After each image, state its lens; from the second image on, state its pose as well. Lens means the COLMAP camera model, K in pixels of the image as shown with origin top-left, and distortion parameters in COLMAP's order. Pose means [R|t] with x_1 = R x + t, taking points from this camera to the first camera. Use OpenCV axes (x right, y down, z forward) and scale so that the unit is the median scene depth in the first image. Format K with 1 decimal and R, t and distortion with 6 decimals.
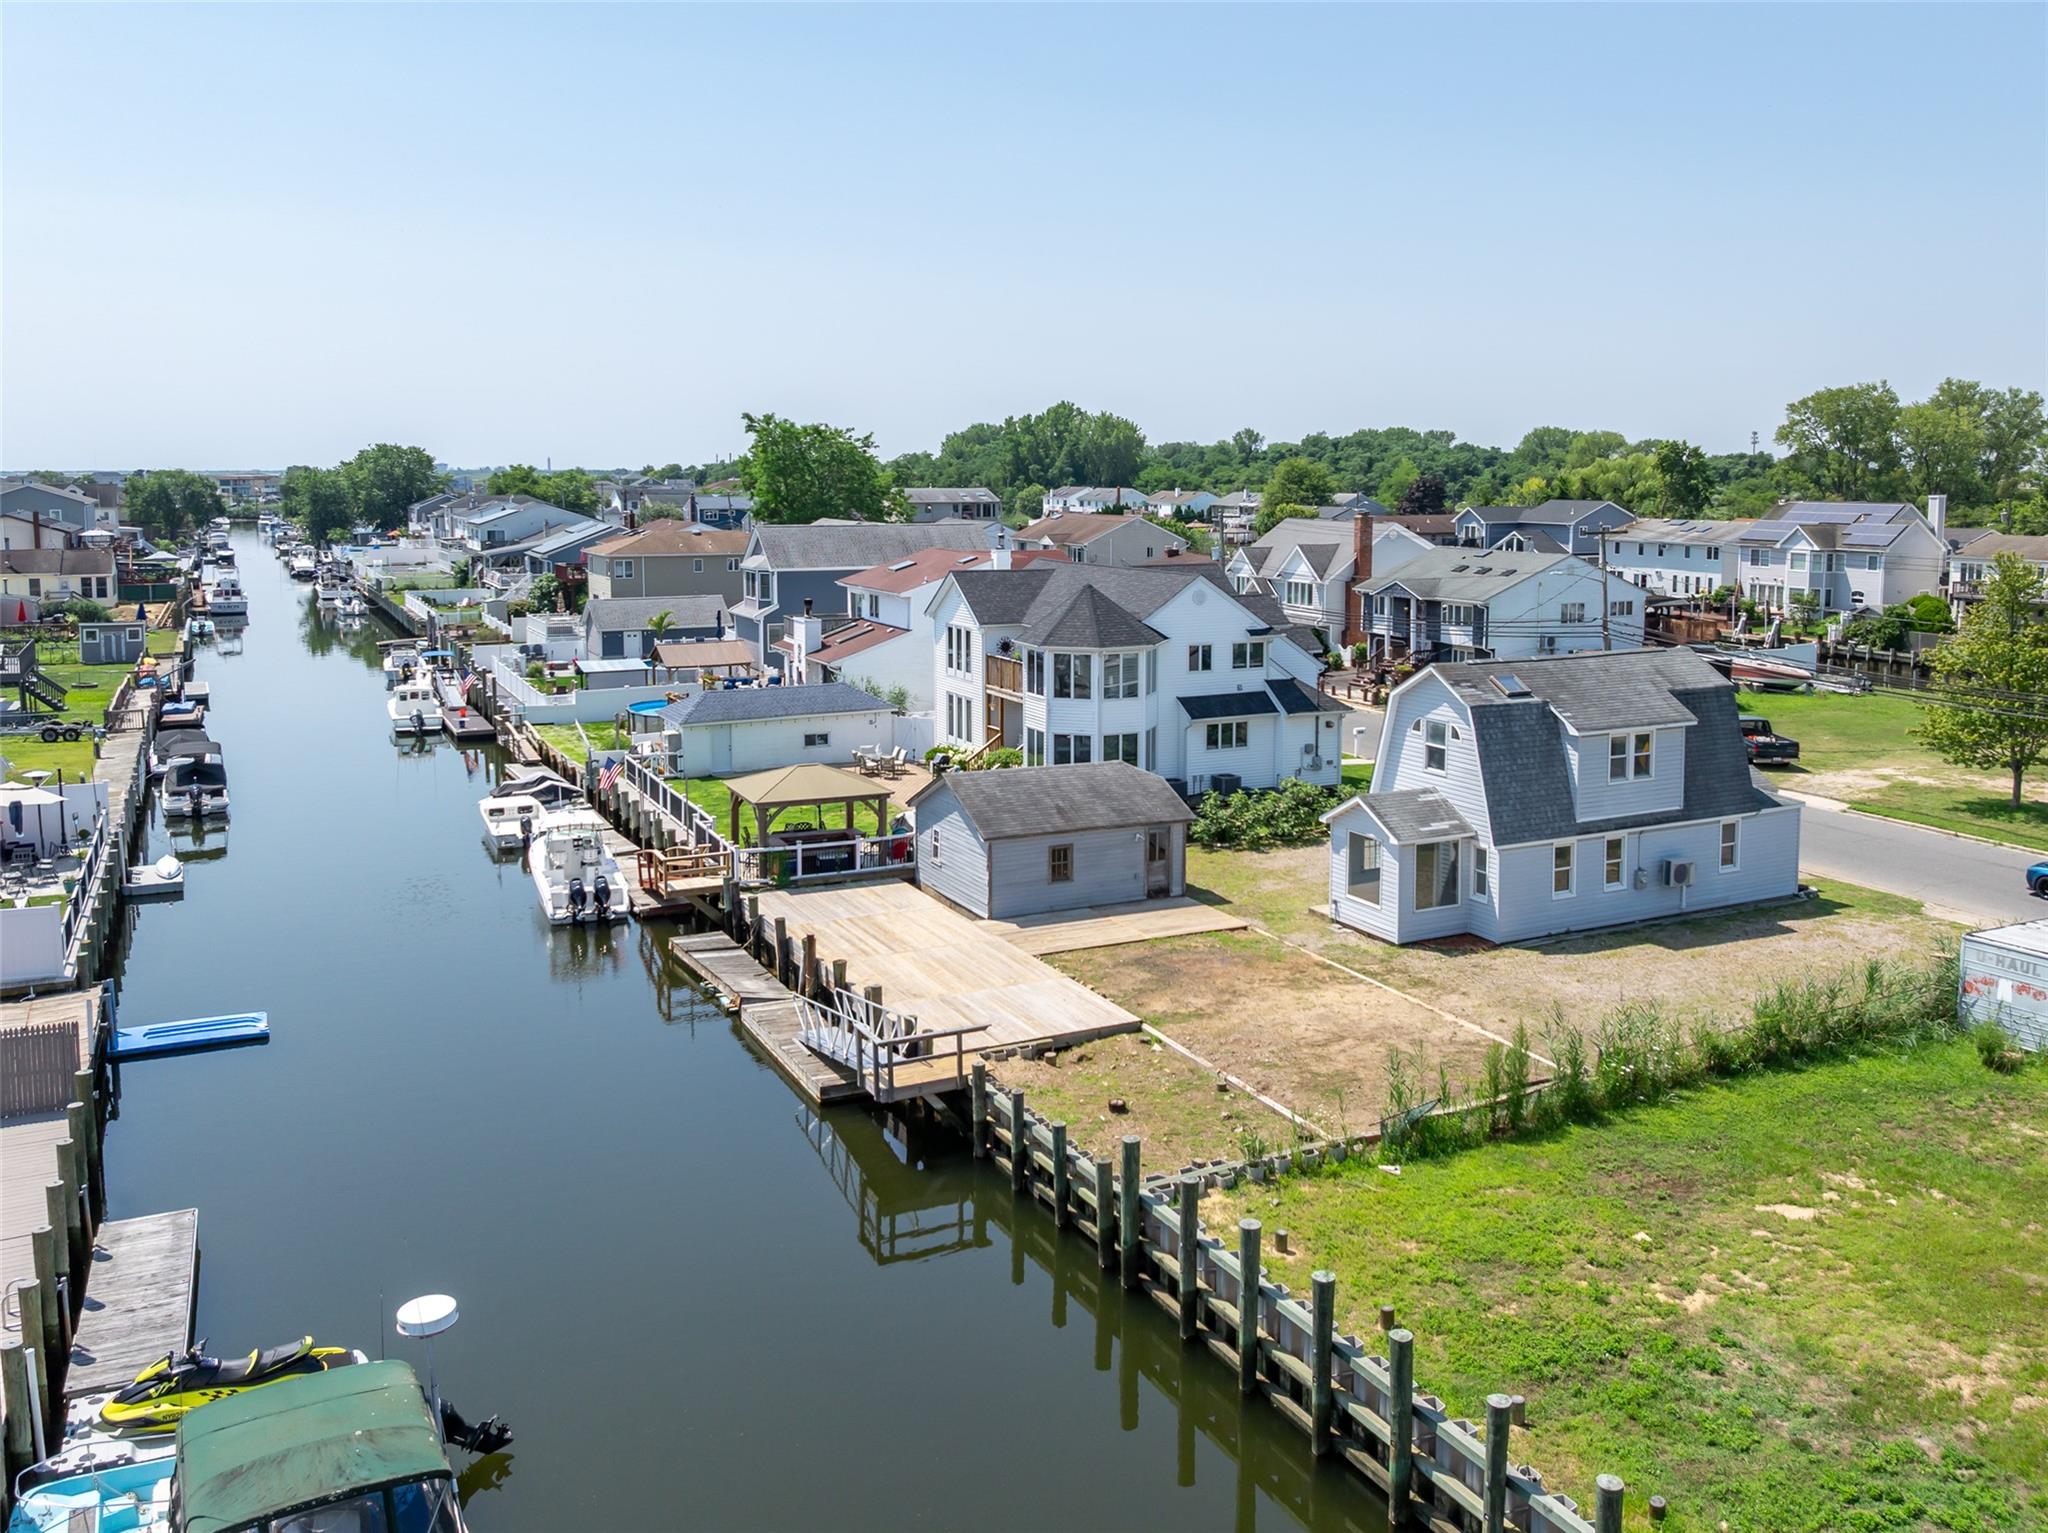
lens RADIAL K [[1697.0, 0, 1094.5], [0, 1697.0, 677.7], [0, 0, 1]] dist [-0.029779, -0.010707]
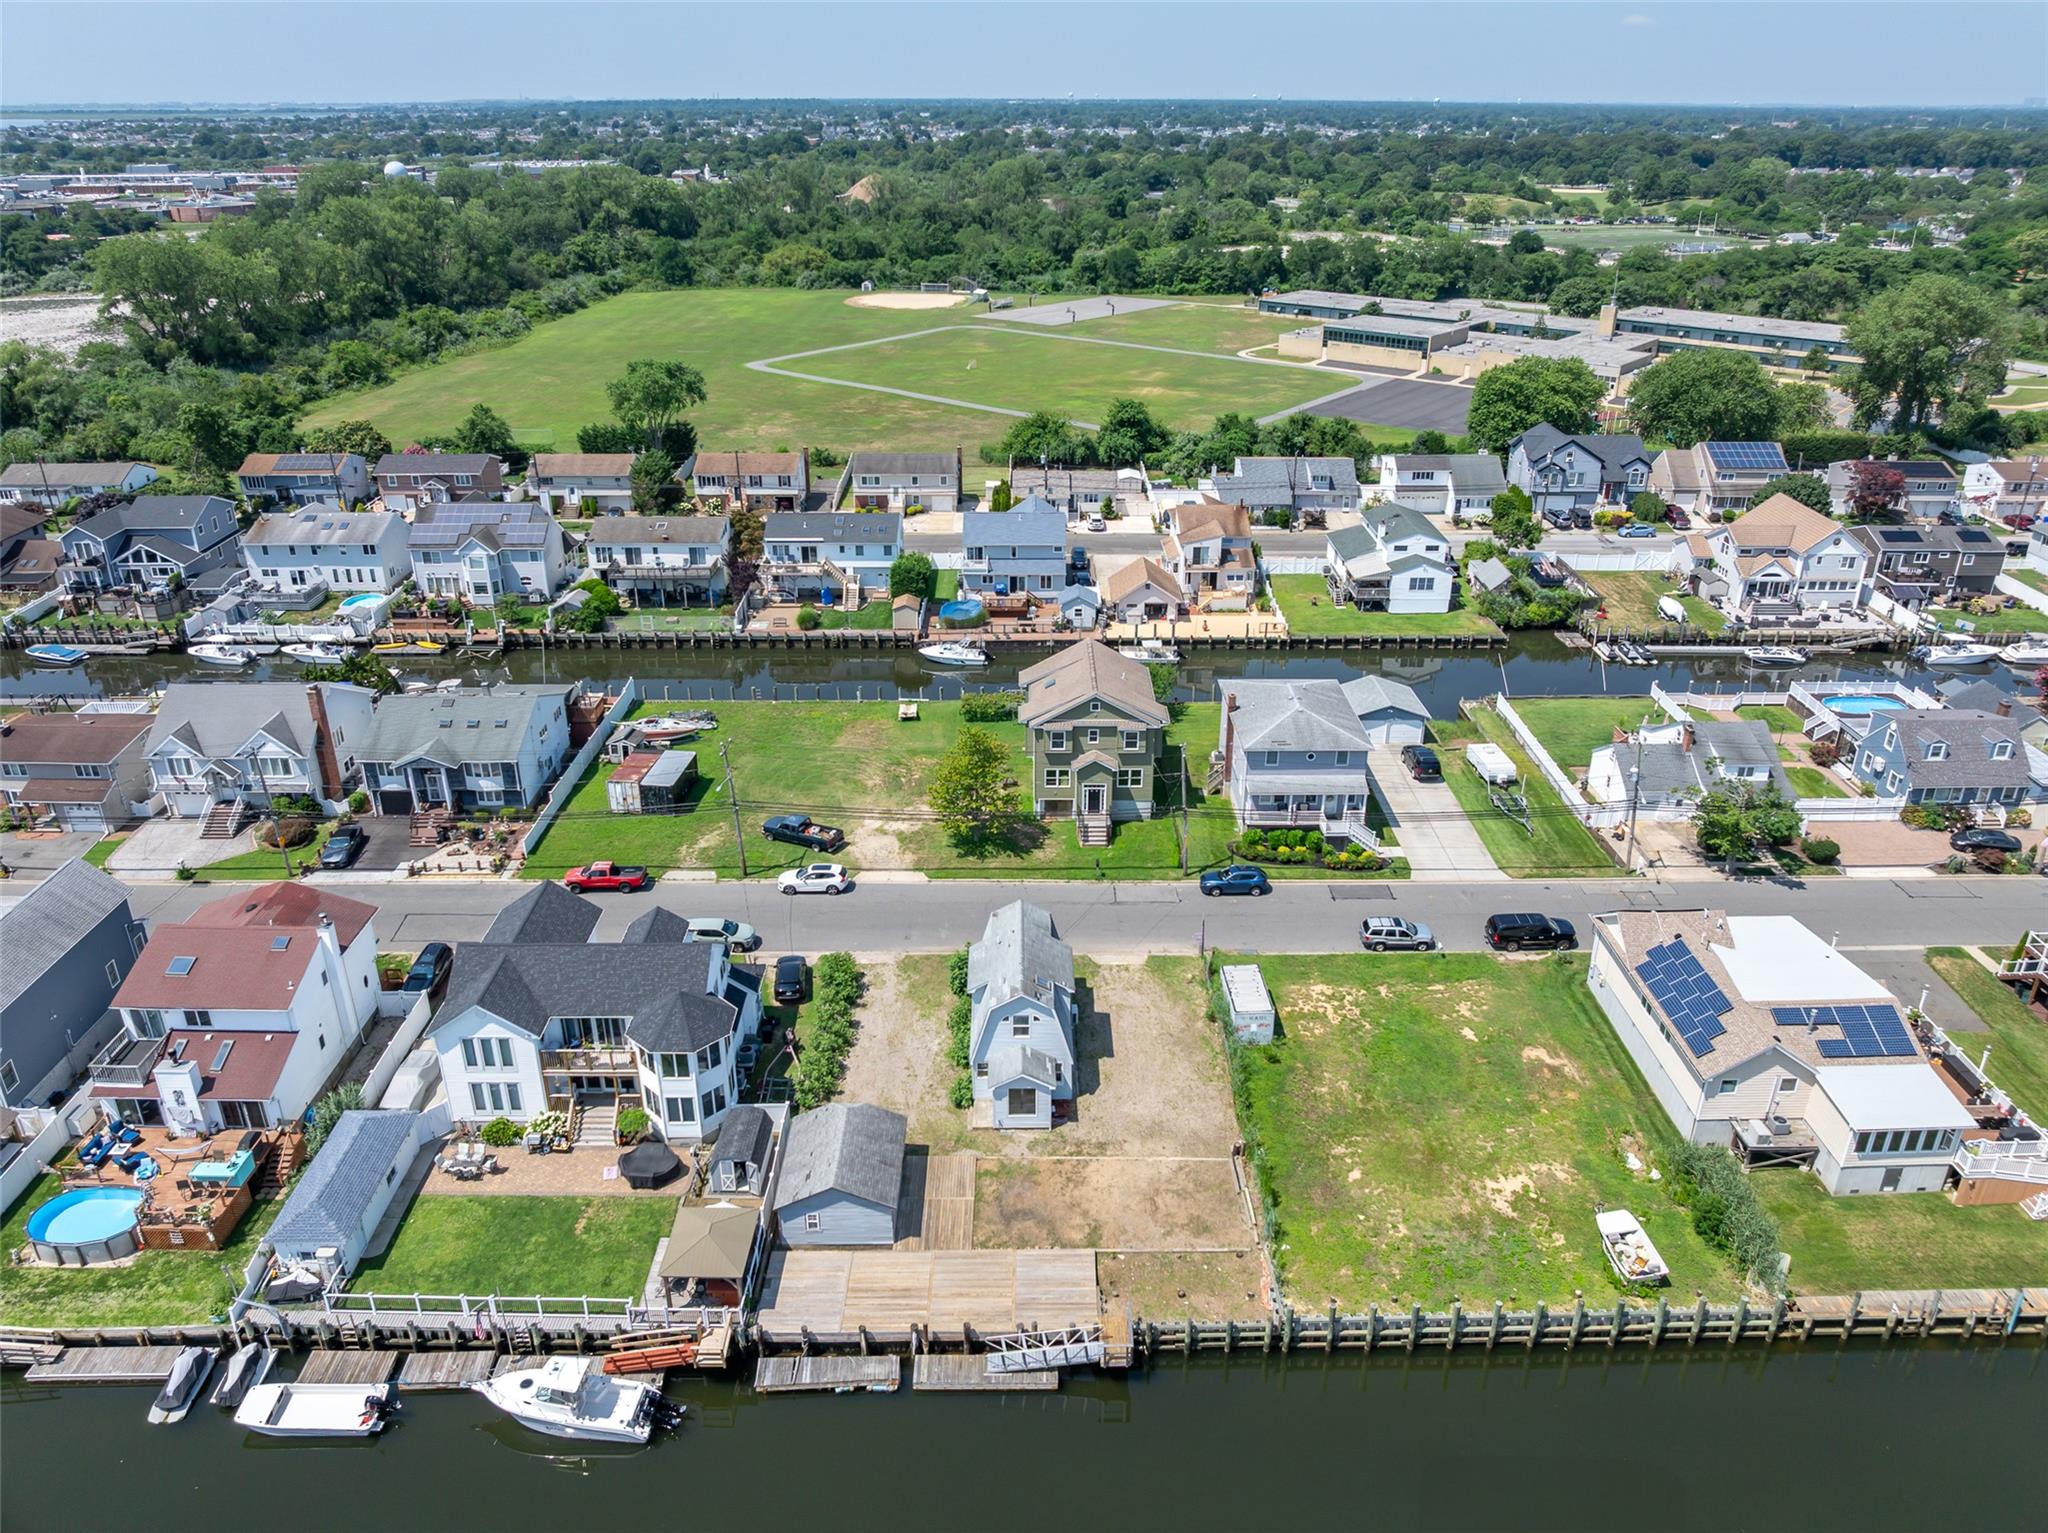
lens RADIAL K [[1441.4, 0, 1032.8], [0, 1441.4, 760.2], [0, 0, 1]] dist [-0.031740, -0.003544]
pose [[0.454253, -0.376202, 0.807543, -0.989108], [0.108412, 0.923070, 0.369038, -0.830190], [-0.884252, -0.080090, 0.460092, 0.244176]]
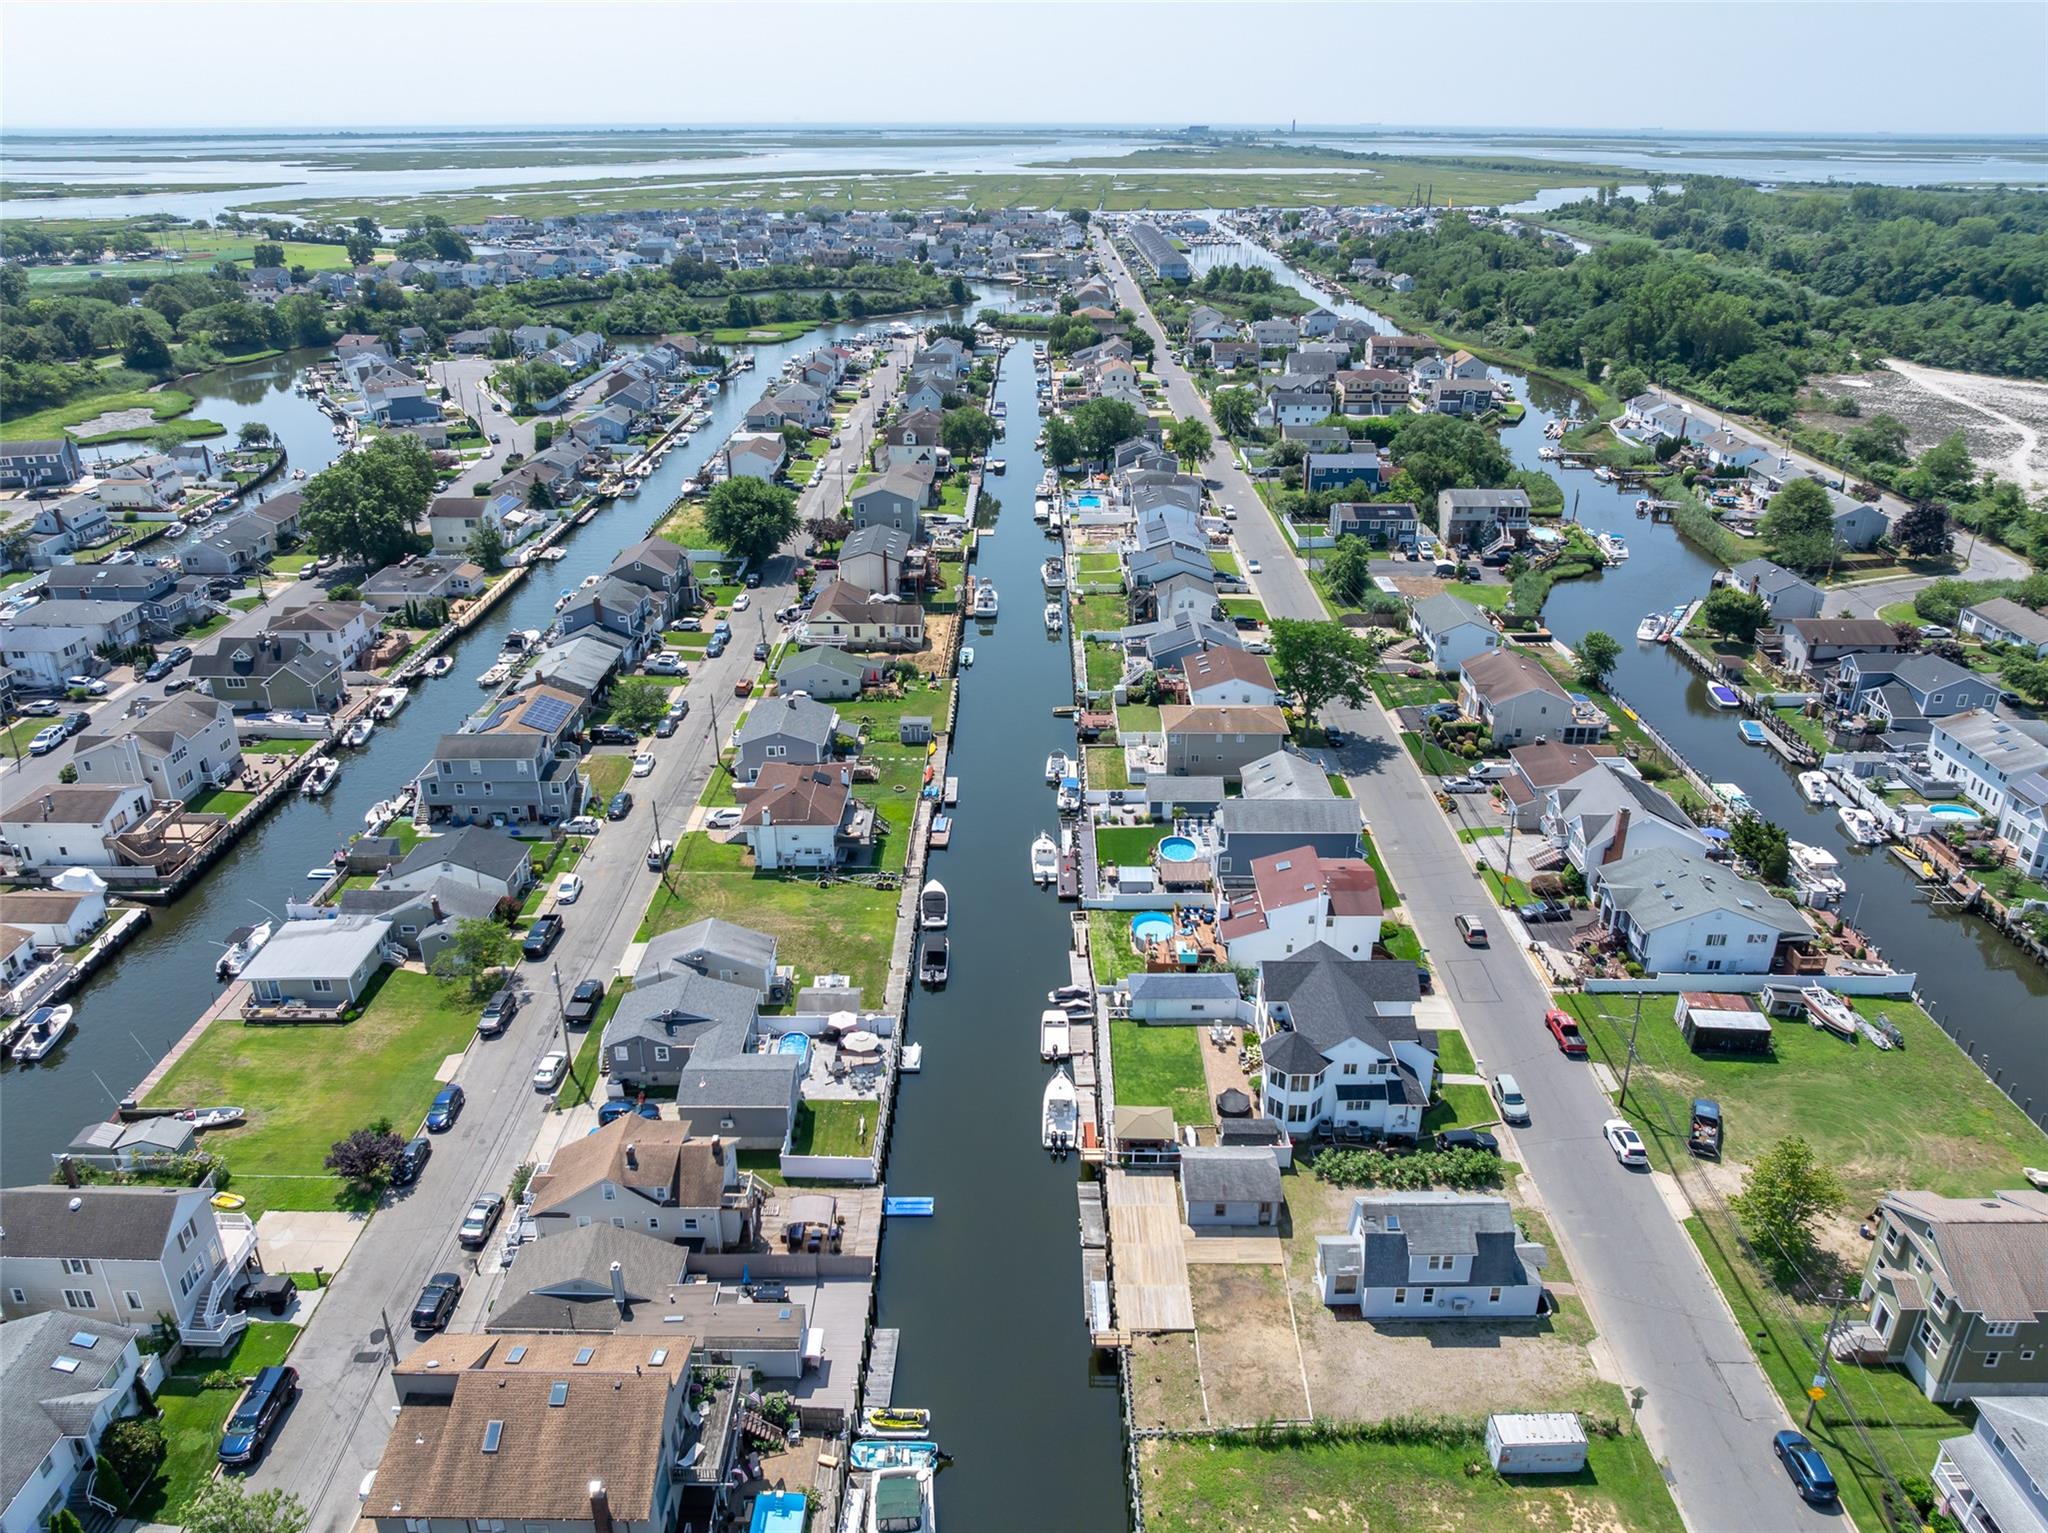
lens RADIAL K [[1436.6, 0, 1039.5], [0, 1436.6, 767.5], [0, 0, 1]] dist [-0.036126, -0.003940]
pose [[0.890298, 0.195184, -0.411427, 0.487856], [-0.061868, 0.946952, 0.315363, -1.166333], [0.451155, -0.255313, 0.855146, -0.757327]]
